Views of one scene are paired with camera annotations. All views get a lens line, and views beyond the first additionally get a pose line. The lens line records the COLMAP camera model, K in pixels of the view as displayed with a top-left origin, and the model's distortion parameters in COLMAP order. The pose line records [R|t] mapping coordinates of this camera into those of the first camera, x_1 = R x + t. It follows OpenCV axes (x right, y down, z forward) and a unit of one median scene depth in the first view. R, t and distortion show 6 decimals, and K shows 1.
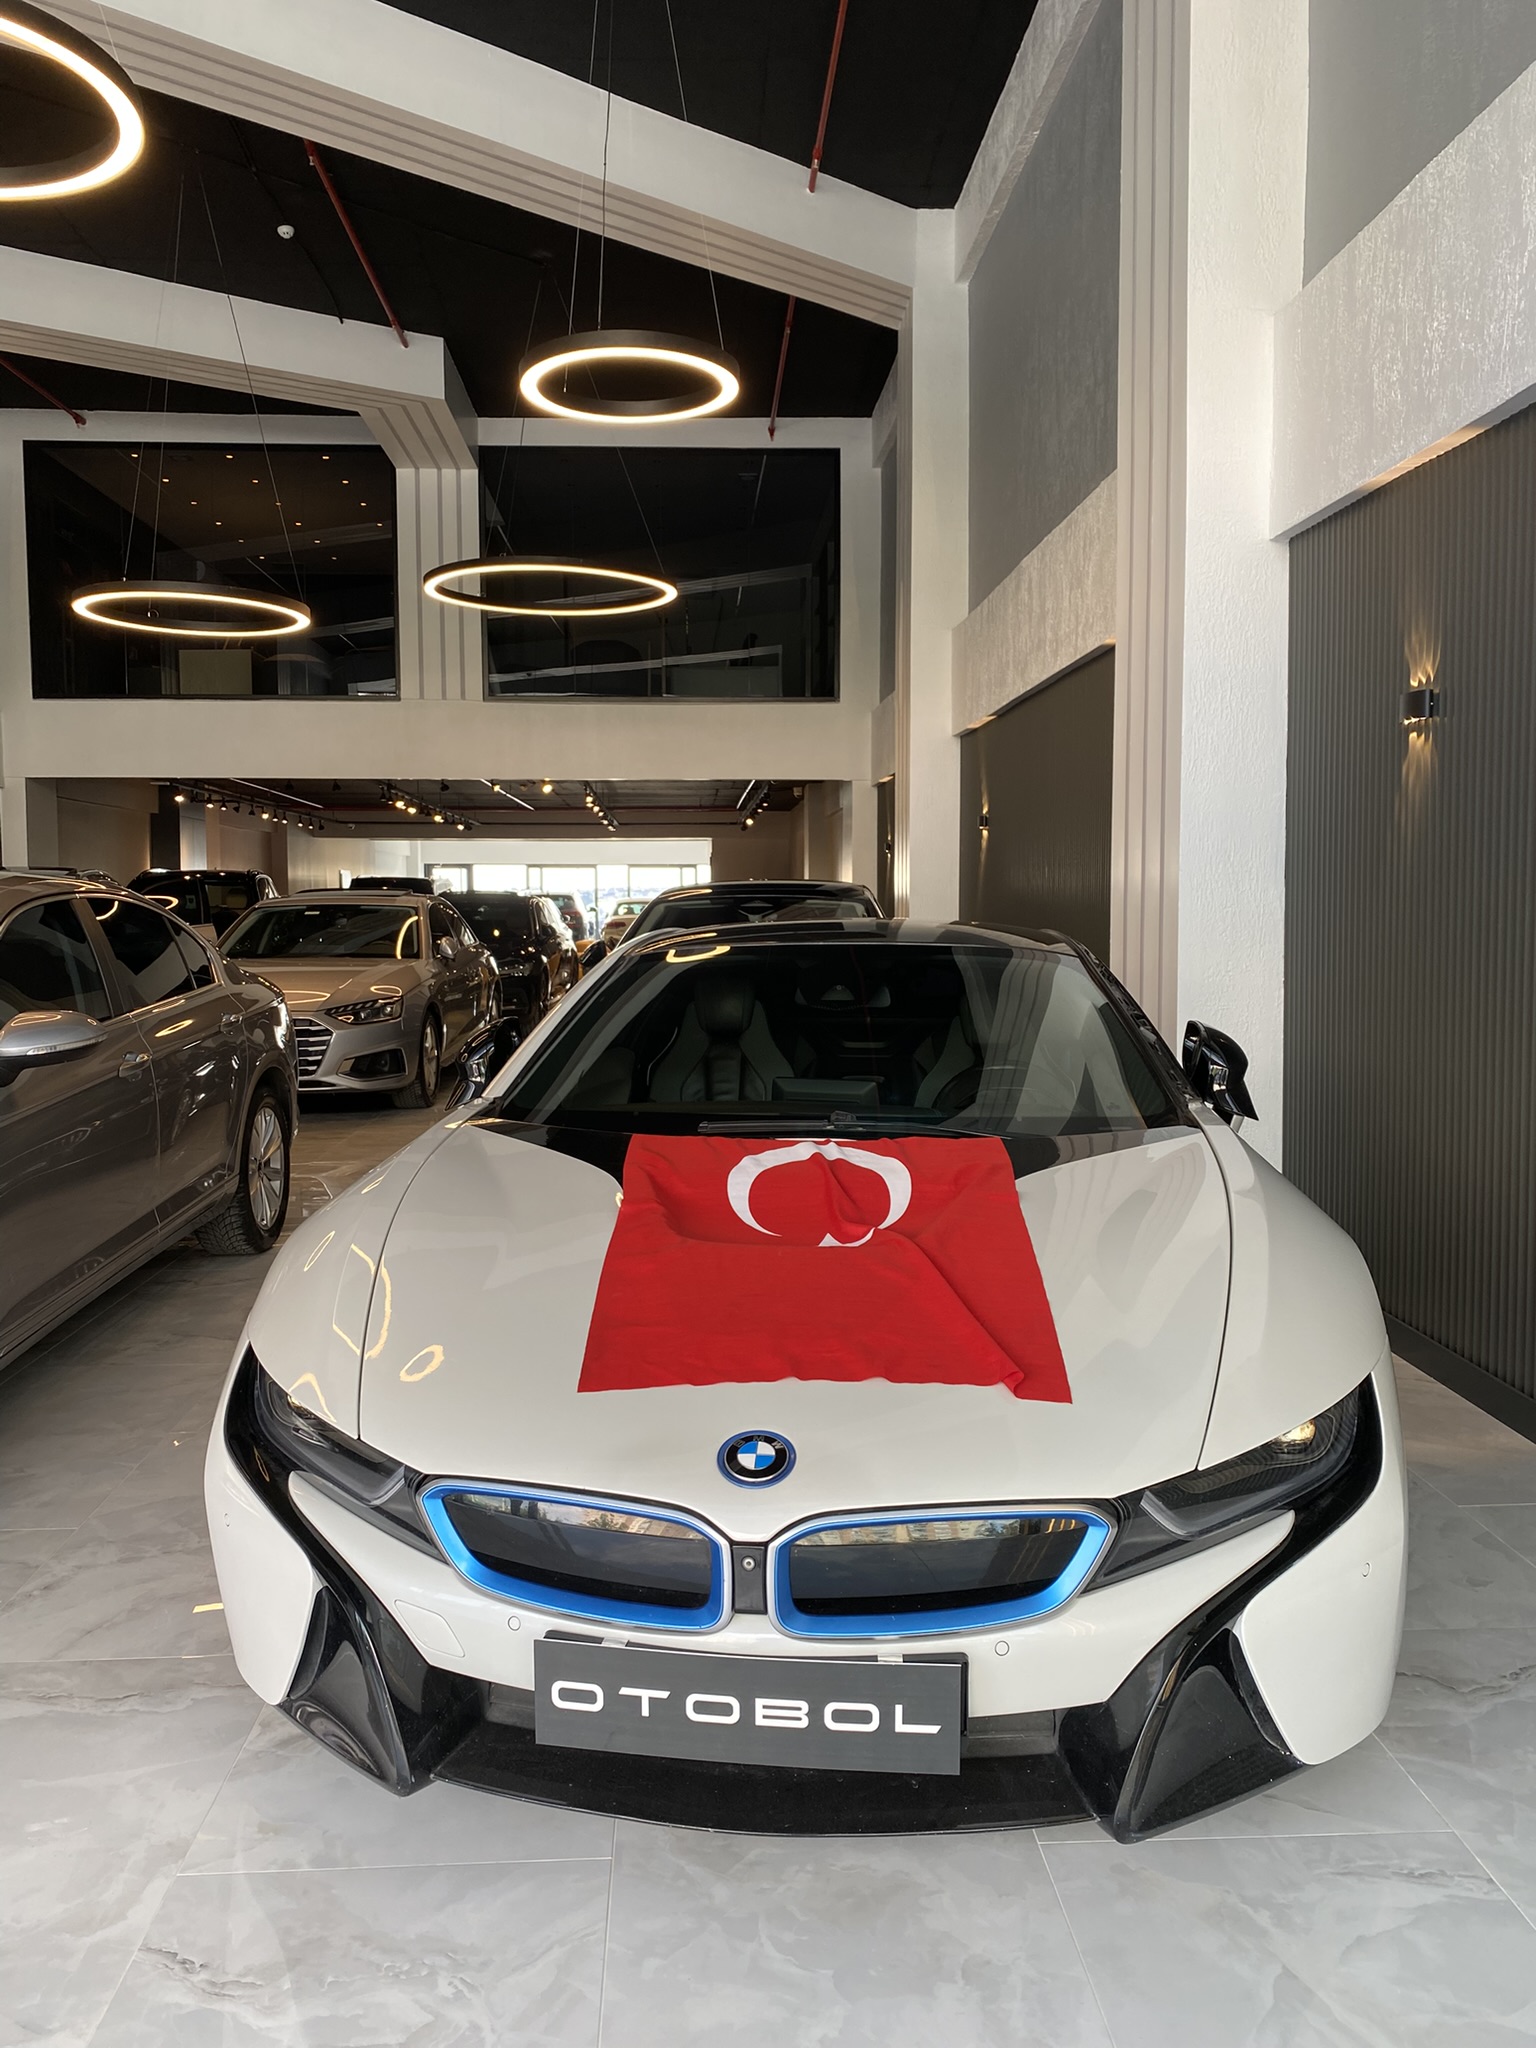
lens RADIAL K [[1566.7, 0, 768.4], [0, 1566.7, 1013.4], [0, 0, 1]] dist [0.015015, 0.005637]
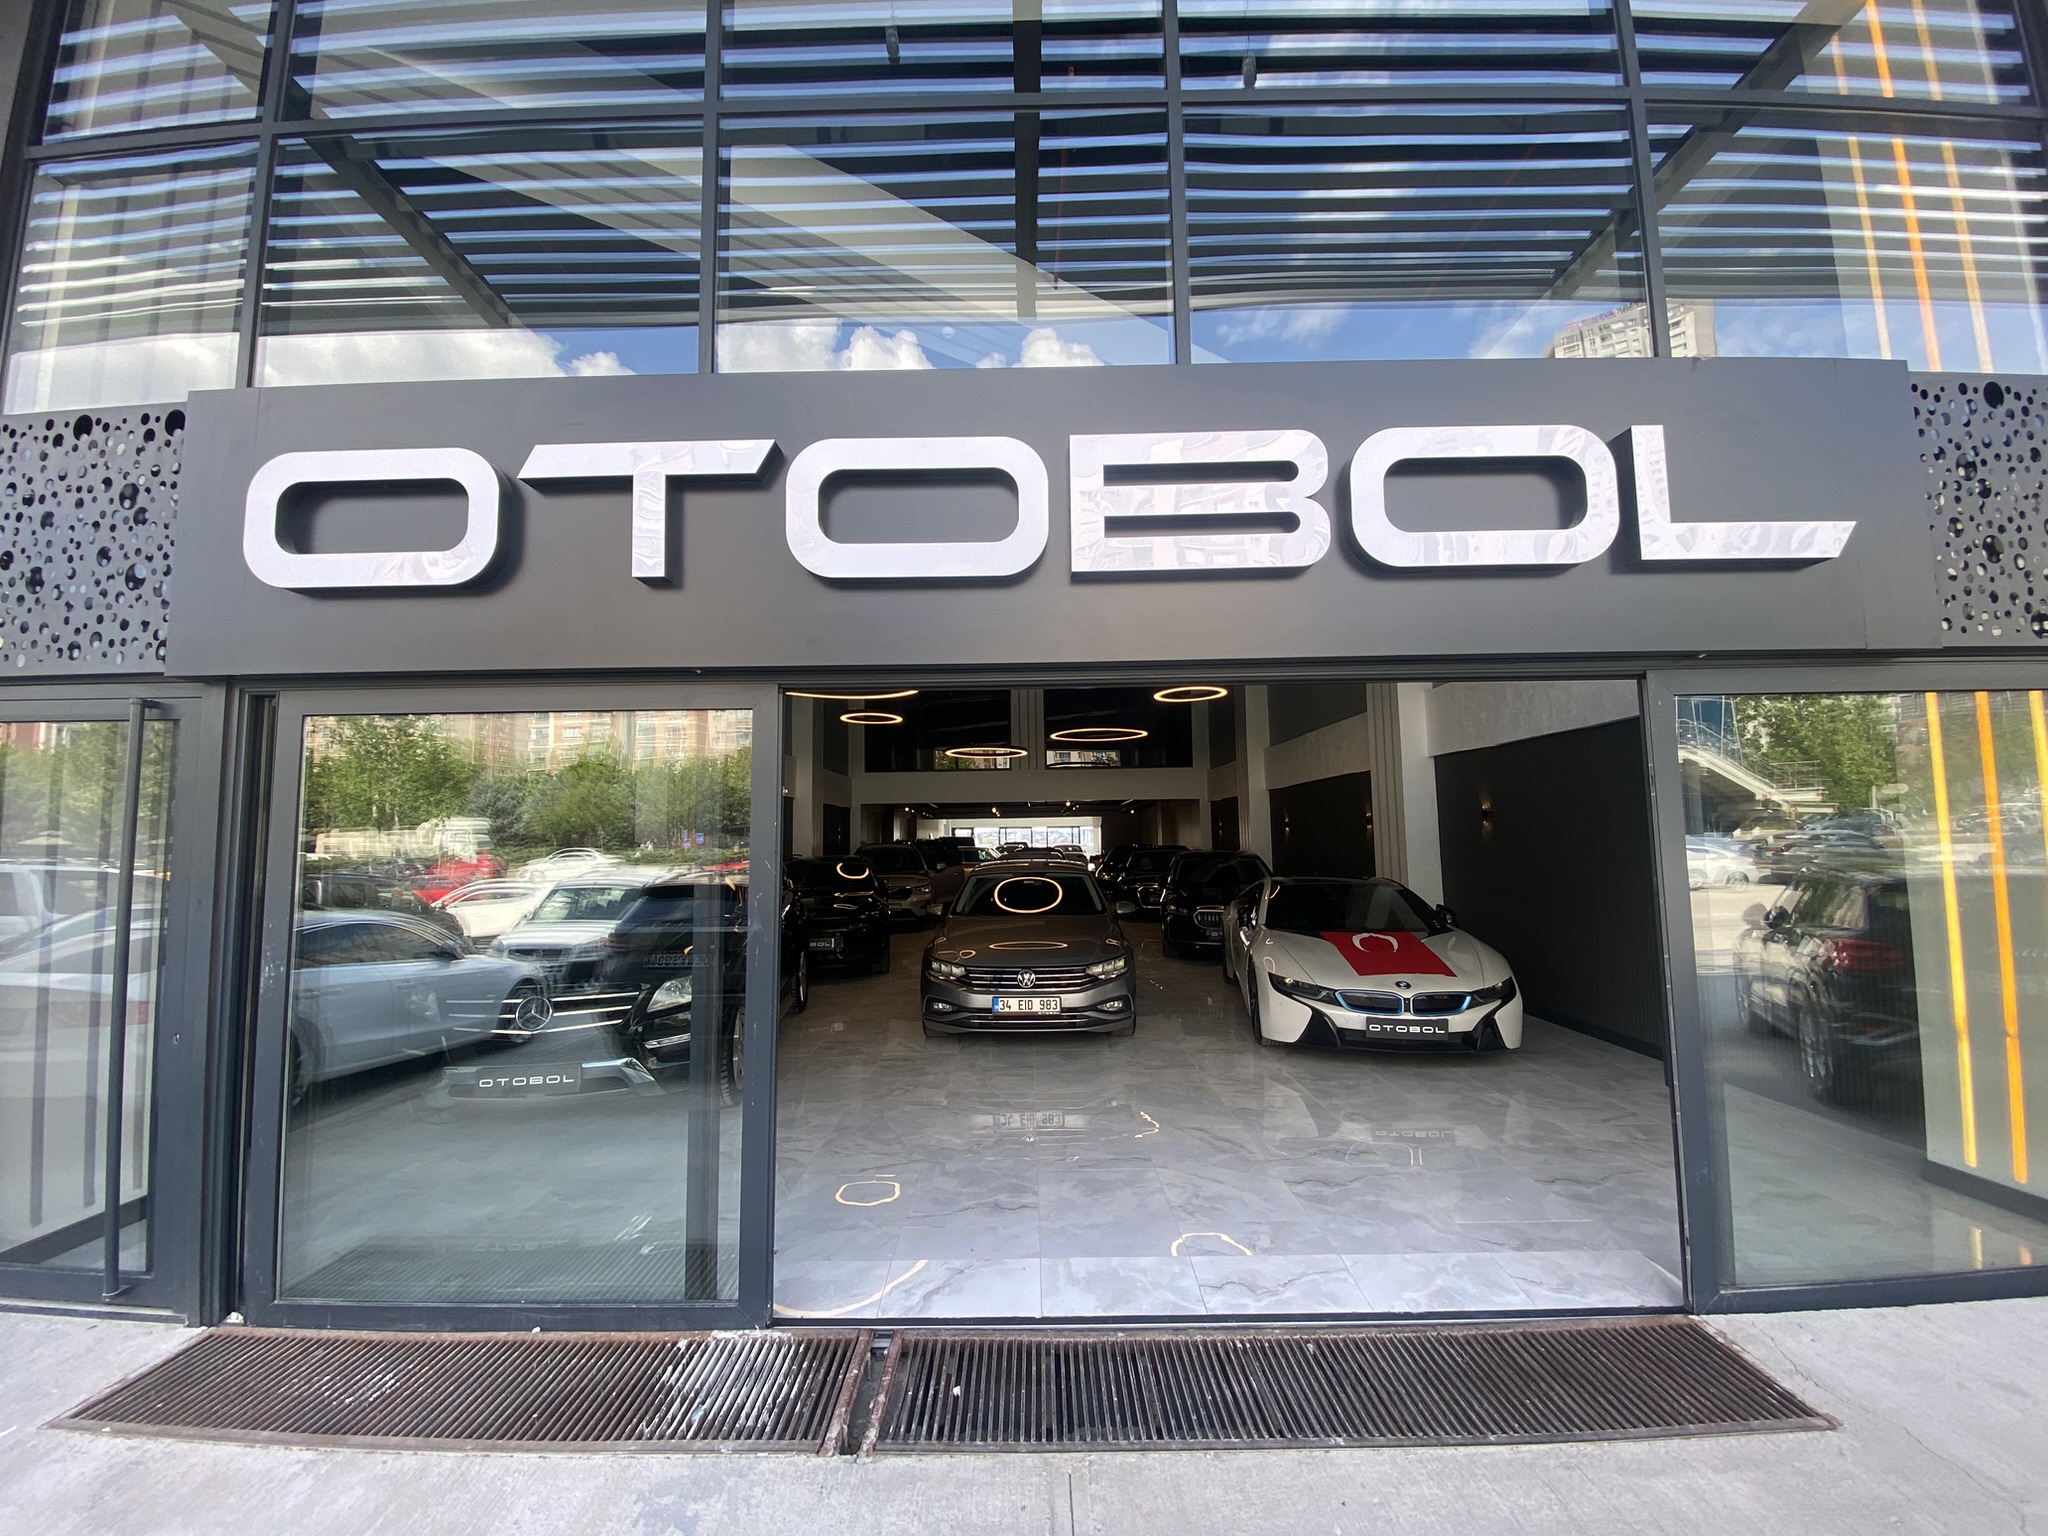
lens RADIAL K [[825.1, 0, 1024.7], [0, 825.1, 783.1], [0, 0, 1]] dist [-0.002358, -0.000095]
pose [[0.998344, -0.012737, -0.056093, -1.111715], [0.004712, 0.990007, -0.140937, -0.016467], [0.057328, 0.140439, 0.988428, -1.951379]]
